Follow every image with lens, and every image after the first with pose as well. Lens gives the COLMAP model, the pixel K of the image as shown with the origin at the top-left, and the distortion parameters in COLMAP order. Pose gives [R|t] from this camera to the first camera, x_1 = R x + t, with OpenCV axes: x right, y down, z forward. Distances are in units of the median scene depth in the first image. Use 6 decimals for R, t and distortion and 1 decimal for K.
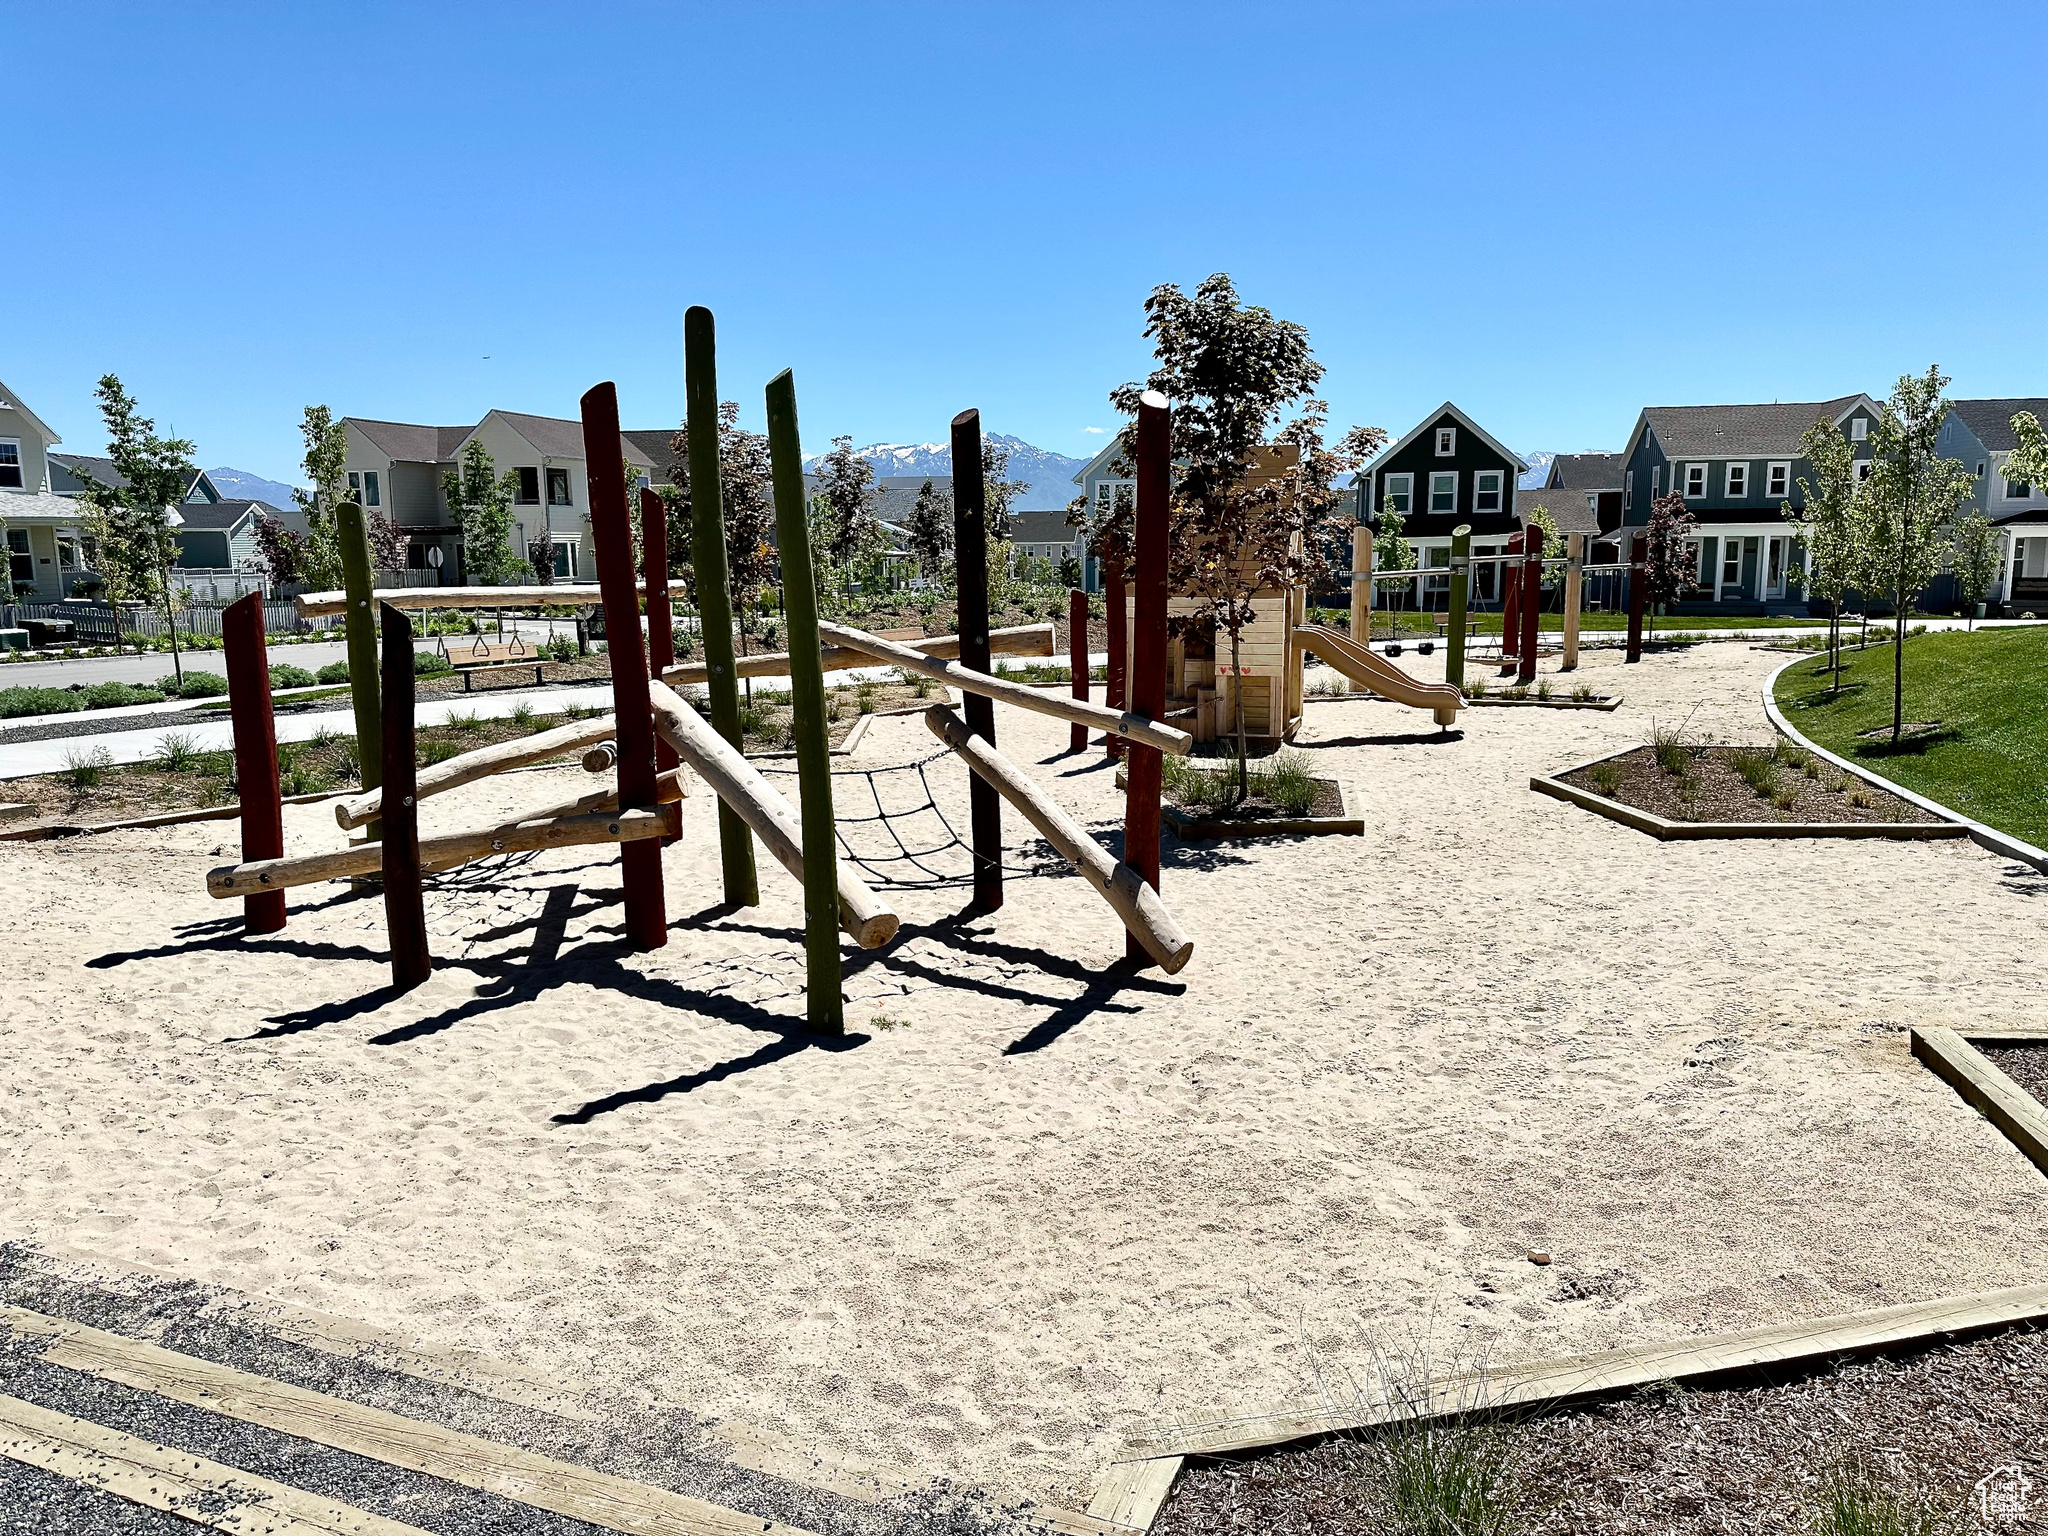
lens RADIAL K [[1431.0, 0, 1024.0], [0, 1431.0, 768.0], [0, 0, 1]] dist [-0.000188, 0.000072]
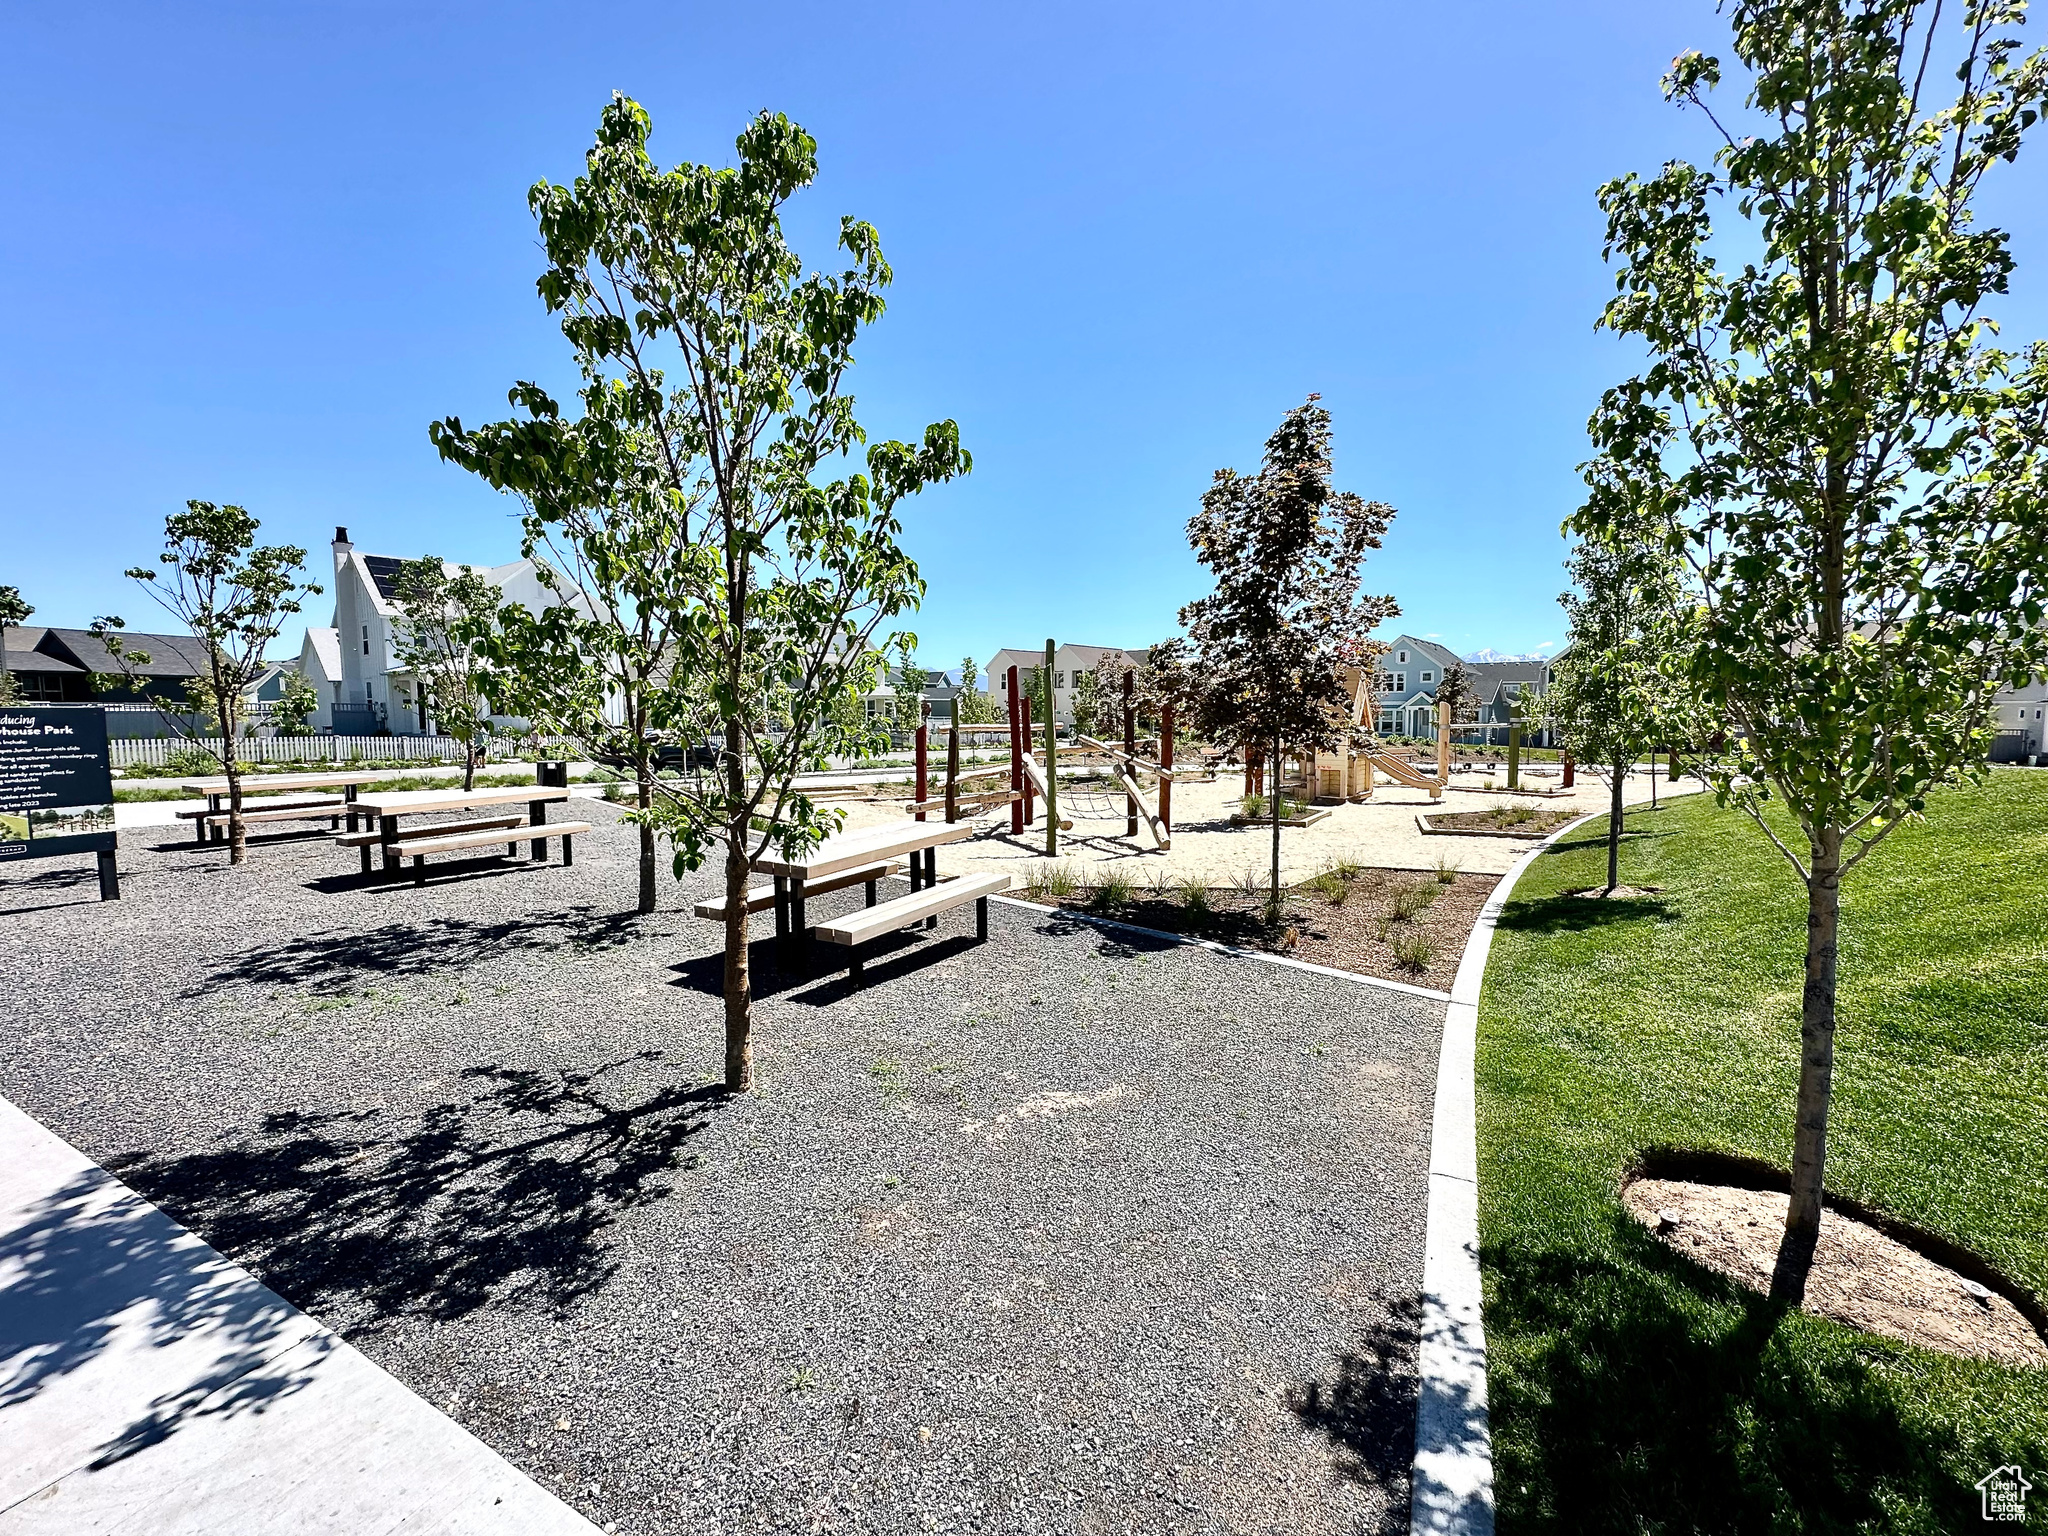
lens RADIAL K [[822.6, 0, 1024.0], [0, 822.6, 768.0], [0, 0, 1]] dist [0.000008, -0.000002]
pose [[0.909899, 0.035146, -0.413338, 0.505976], [-0.067559, 0.995657, -0.064060, 0.090856], [0.409292, 0.086213, 0.908321, -0.690920]]
